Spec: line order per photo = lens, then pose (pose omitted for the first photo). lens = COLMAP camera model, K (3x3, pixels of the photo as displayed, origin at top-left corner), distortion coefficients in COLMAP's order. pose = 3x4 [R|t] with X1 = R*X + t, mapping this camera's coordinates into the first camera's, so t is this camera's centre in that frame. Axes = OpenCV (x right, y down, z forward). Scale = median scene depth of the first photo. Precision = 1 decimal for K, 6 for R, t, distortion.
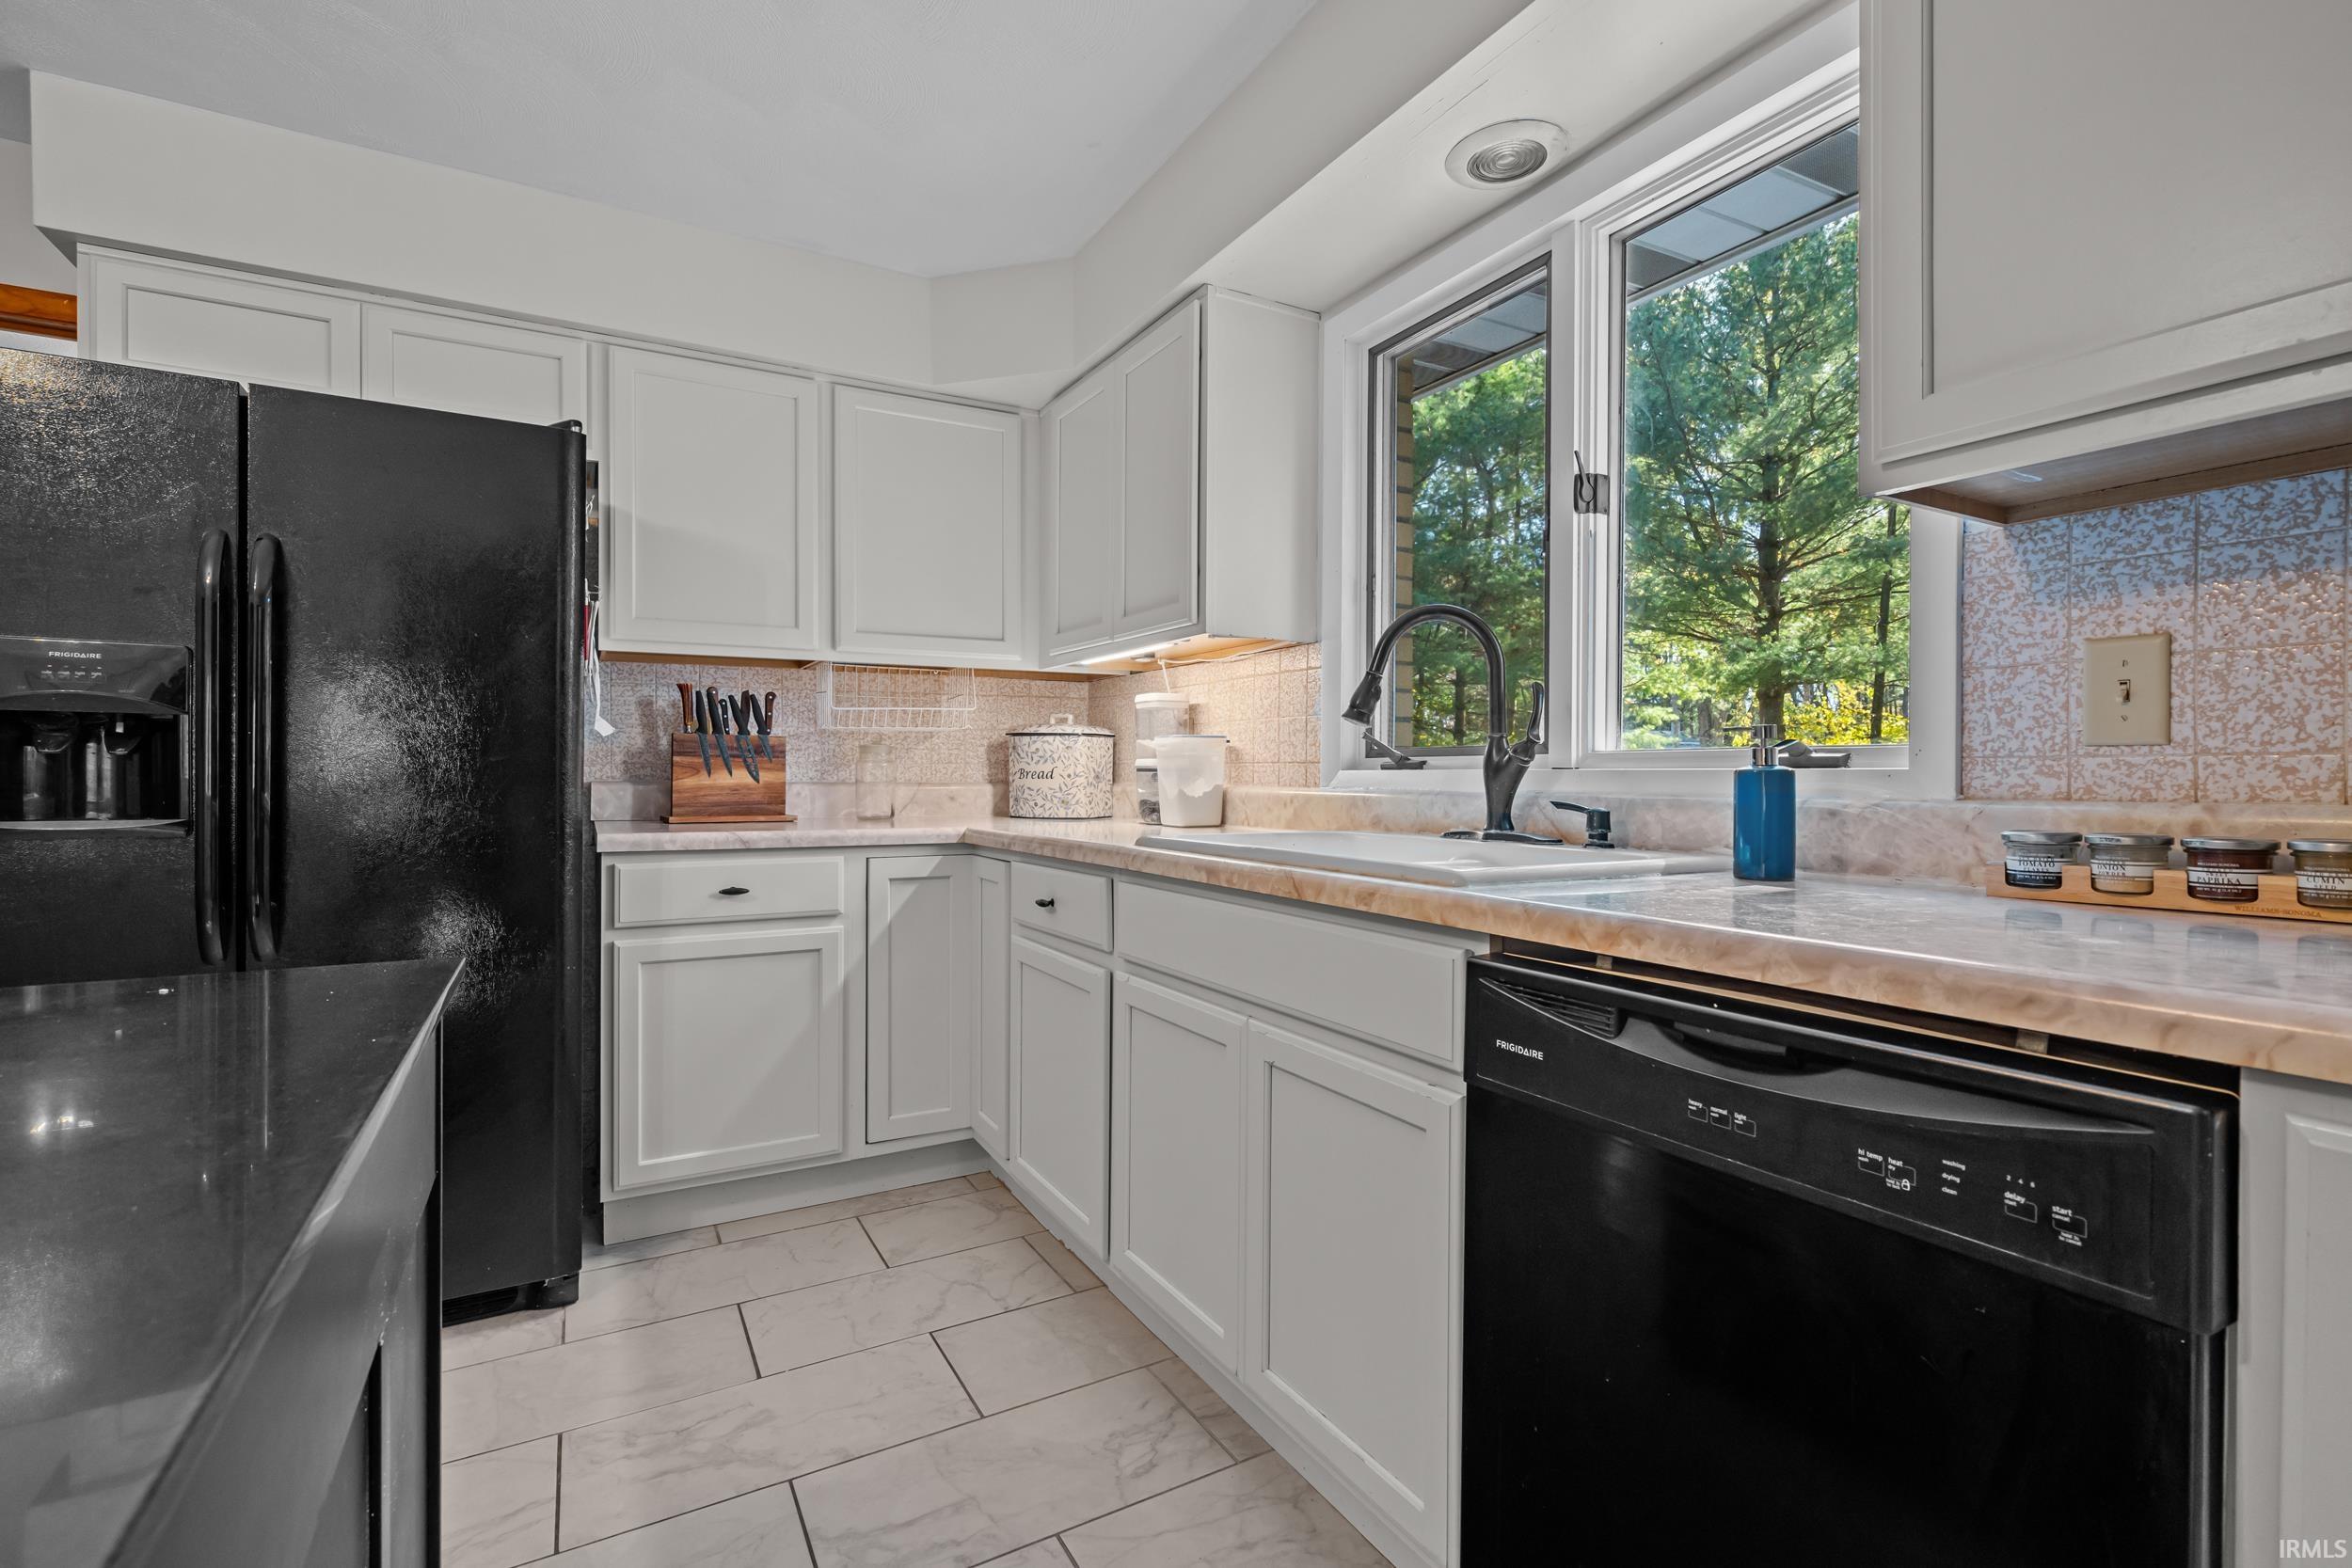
lens RADIAL K [[1059.7, 0, 1175.4], [0, 1059.7, 773.3], [0, 0, 1]] dist [-0.001273, 0.000841]
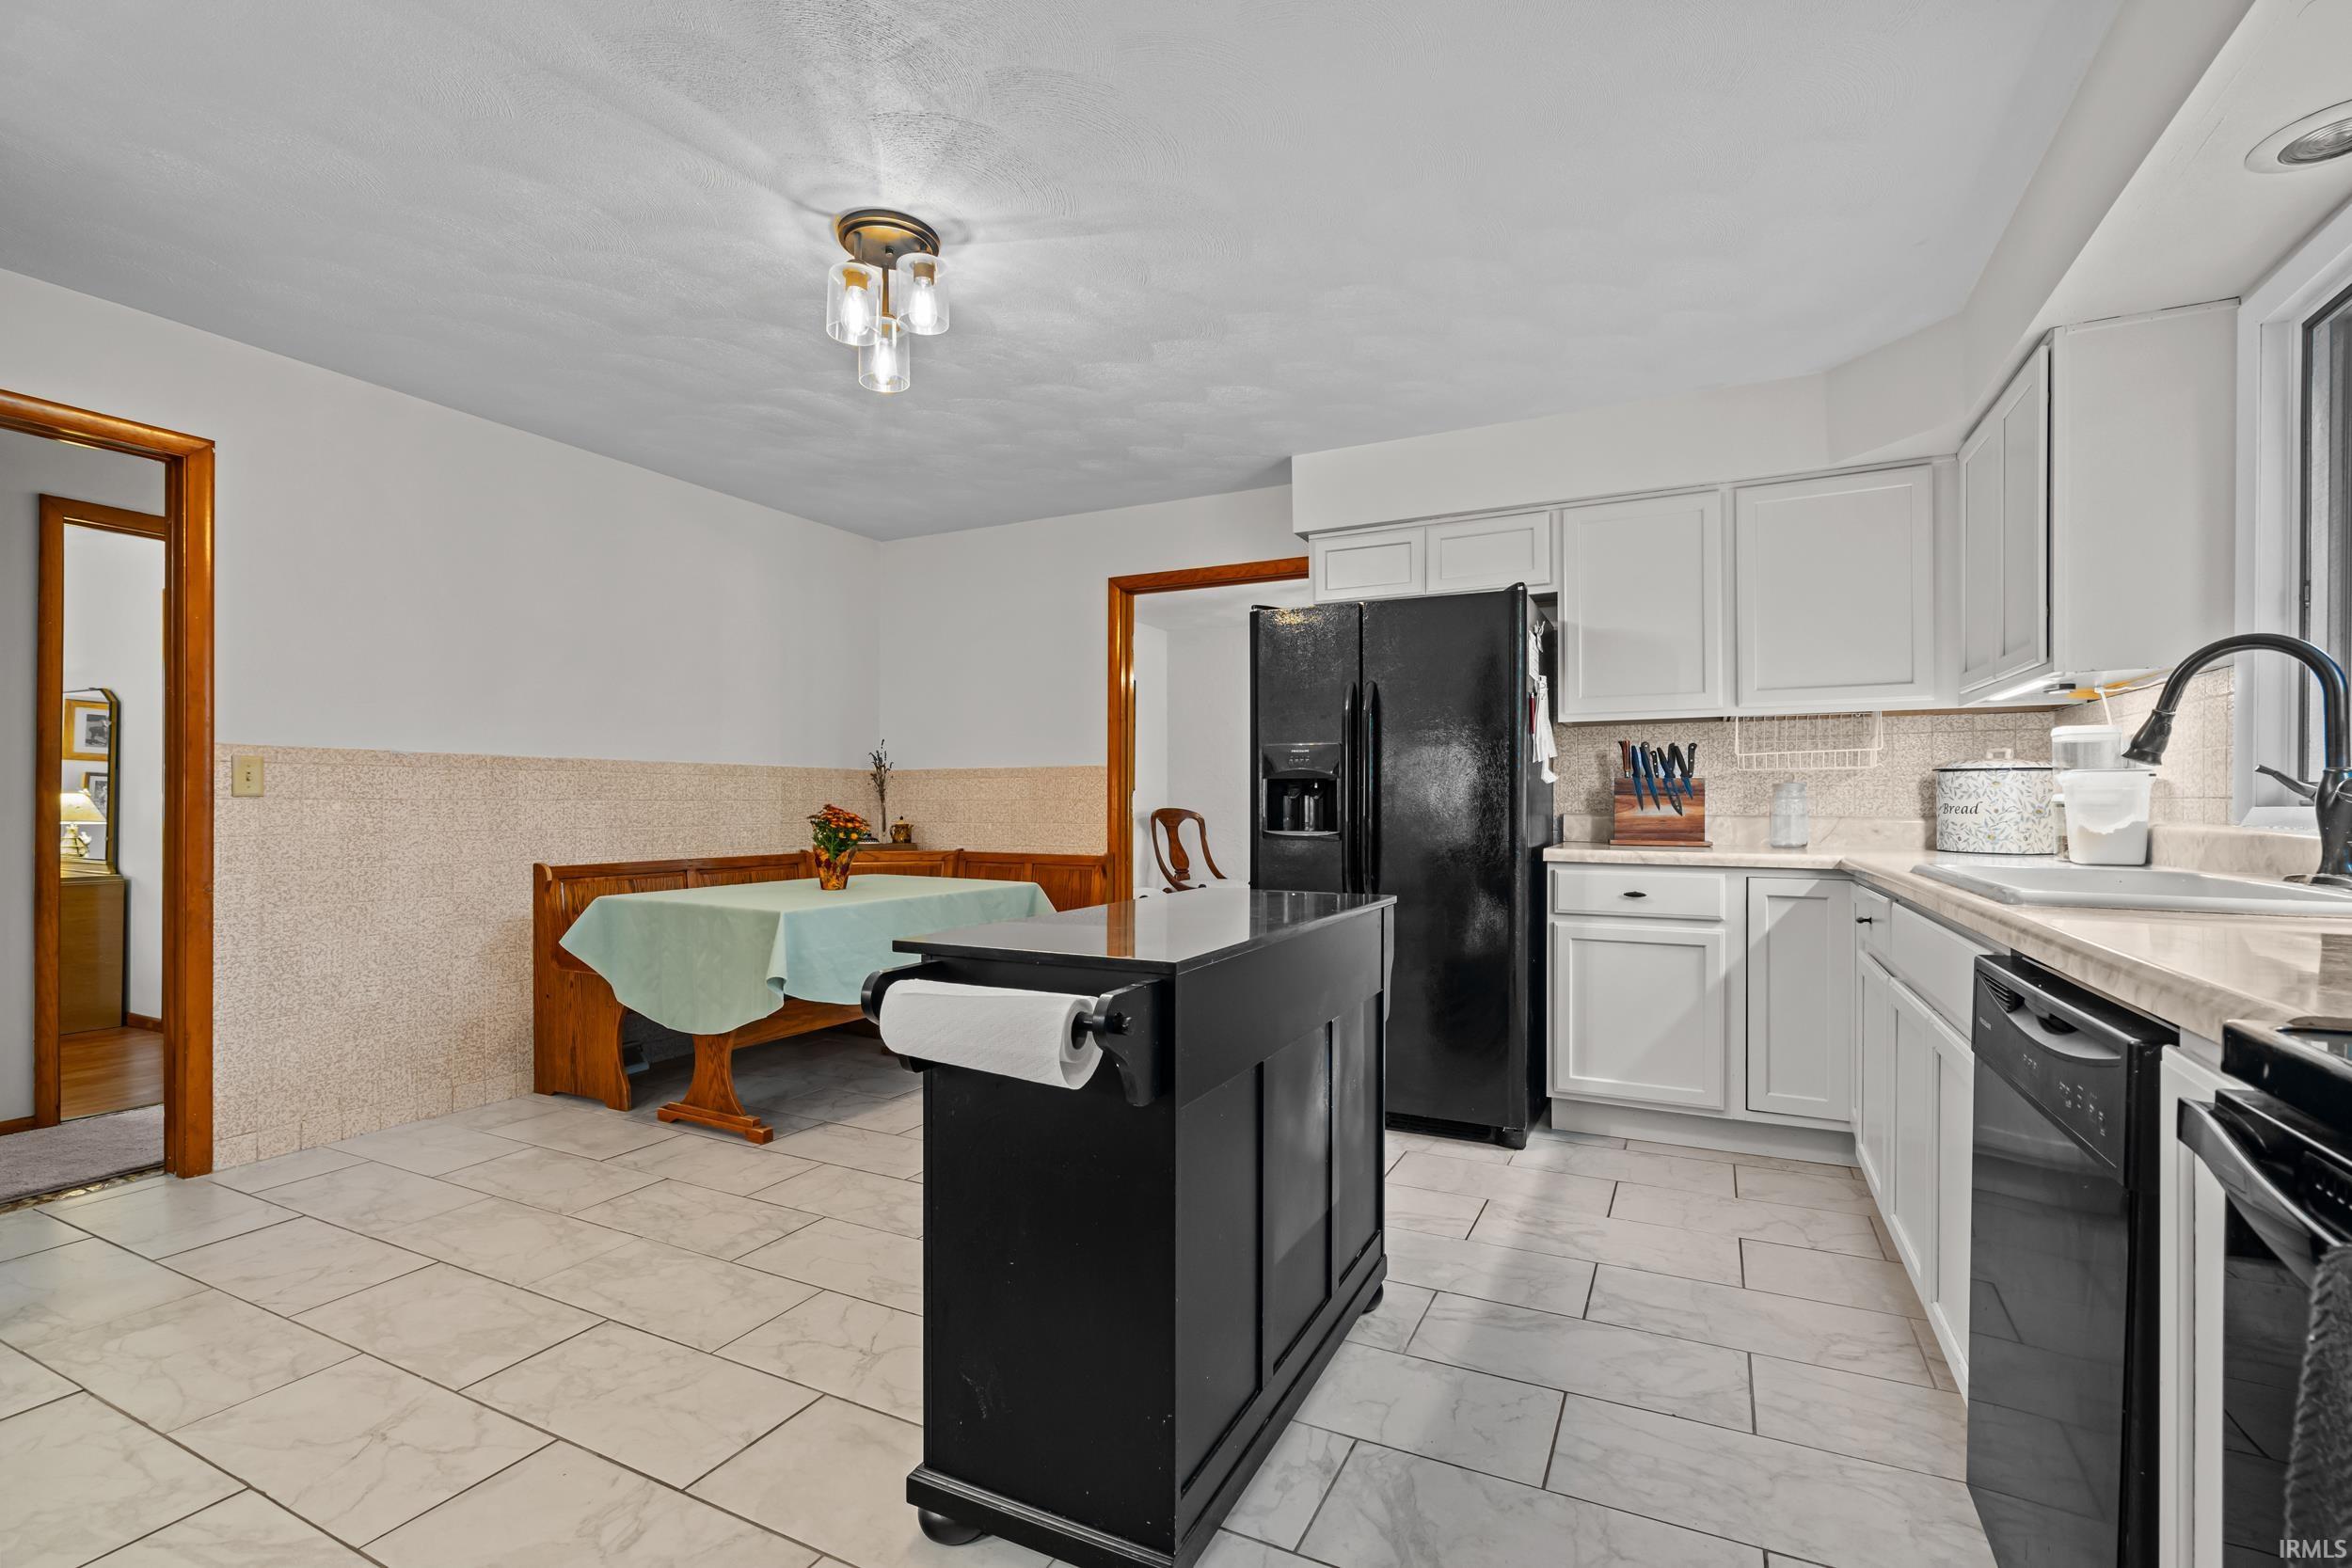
lens RADIAL K [[1052.6, 0, 1175.1], [0, 1052.6, 797.9], [0, 0, 1]] dist [-0.000197, 0.000196]
pose [[0.559567, -0.005992, -0.828764, 0.355930], [0.000810, 0.999977, -0.006683, -0.004655], [0.828785, 0.003068, 0.559559, -0.237028]]
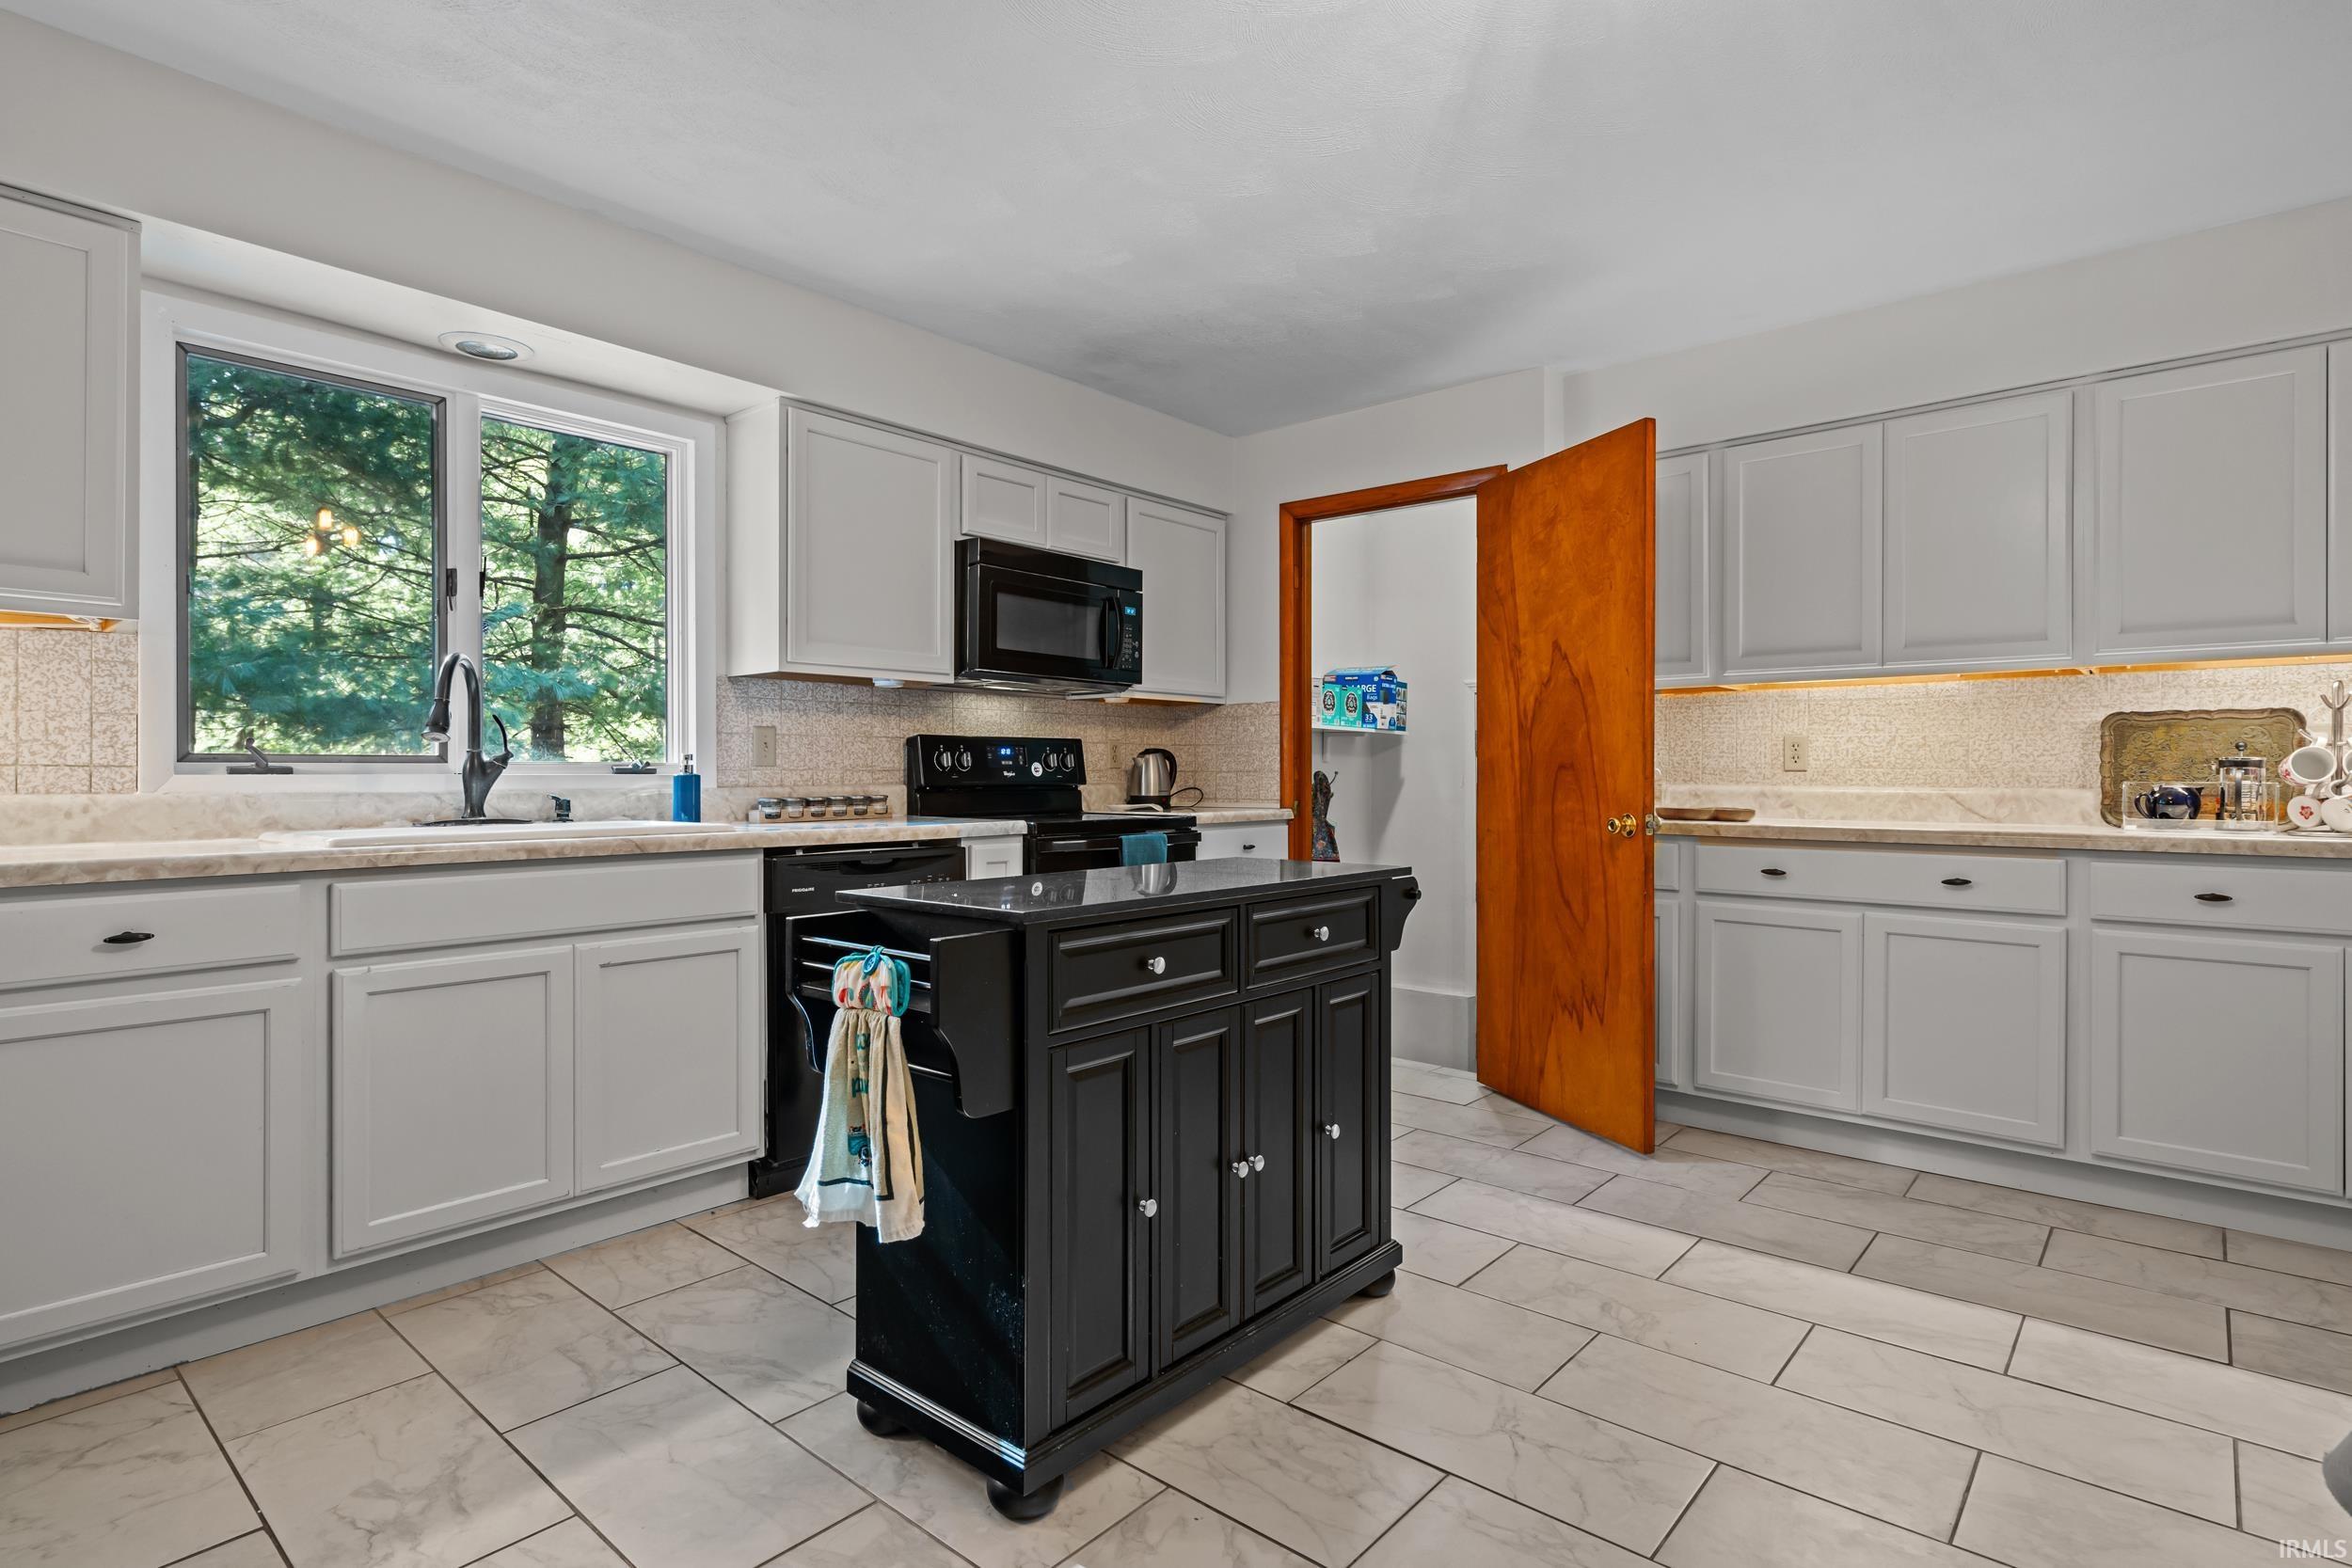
lens RADIAL K [[1175.7, 0, 1176.0], [0, 1175.7, 784.0], [0, 0, 1]] dist [0.000544, 0.000080]
pose [[-0.336303, -0.008828, 0.941713, -1.061295], [-0.000194, 0.999957, 0.009304, -0.004217], [-0.941754, 0.002946, -0.336290, 0.464873]]
